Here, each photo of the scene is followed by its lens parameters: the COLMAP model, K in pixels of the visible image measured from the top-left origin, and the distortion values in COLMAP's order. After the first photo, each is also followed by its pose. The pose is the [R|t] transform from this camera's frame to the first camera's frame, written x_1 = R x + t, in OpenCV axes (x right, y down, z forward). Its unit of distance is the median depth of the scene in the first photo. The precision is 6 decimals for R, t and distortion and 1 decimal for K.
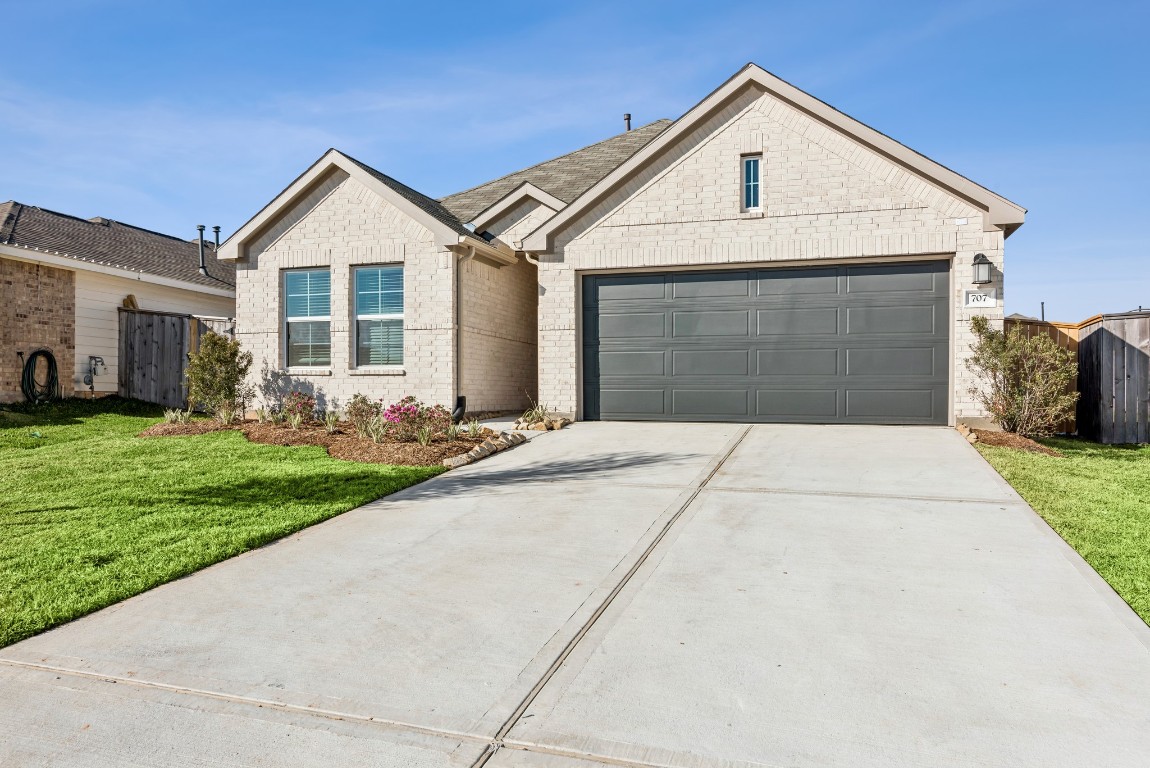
lens RADIAL K [[827.7, 0, 575.0], [0, 827.7, 384.0], [0, 0, 1]] dist [-0.004910, 0.000460]
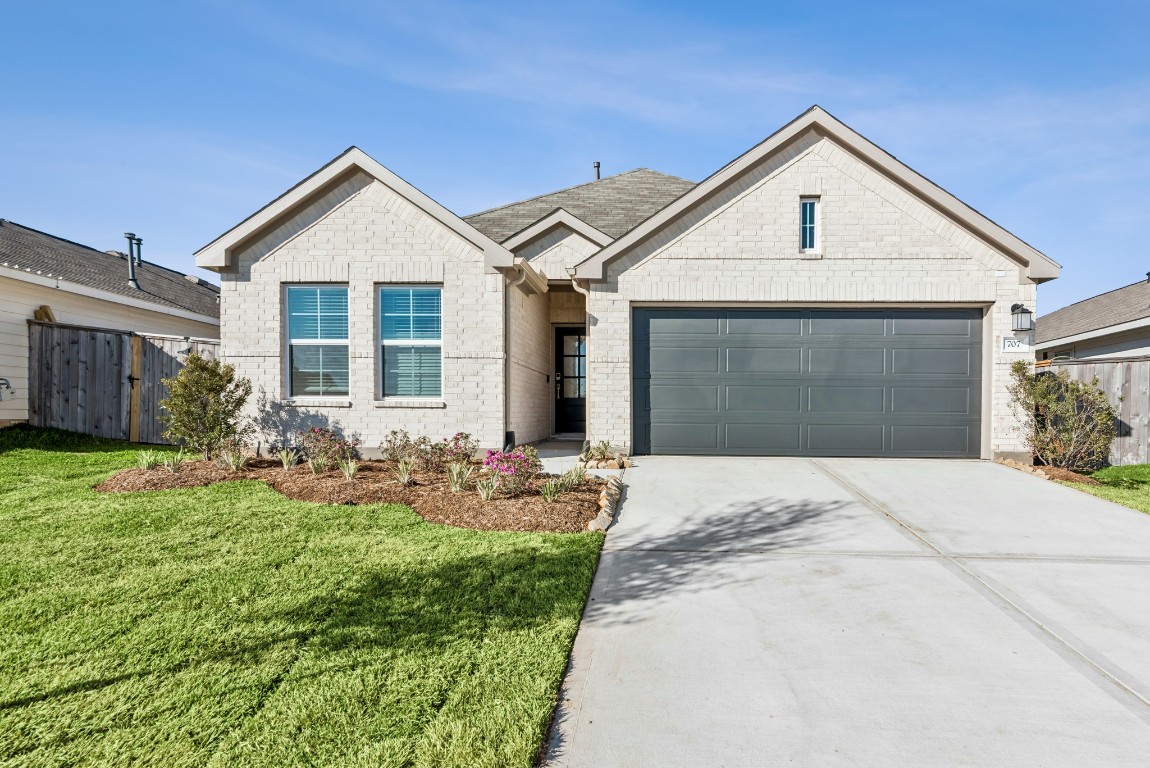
lens RADIAL K [[606.2, 0, 575.4], [0, 606.2, 407.5], [0, 0, 1]] dist [0.005420, 0.000224]
pose [[0.958856, 0.002819, 0.283879, -0.254028], [-0.007836, 0.999833, 0.016538, -0.023080], [-0.283785, -0.018082, 0.958717, 0.321024]]
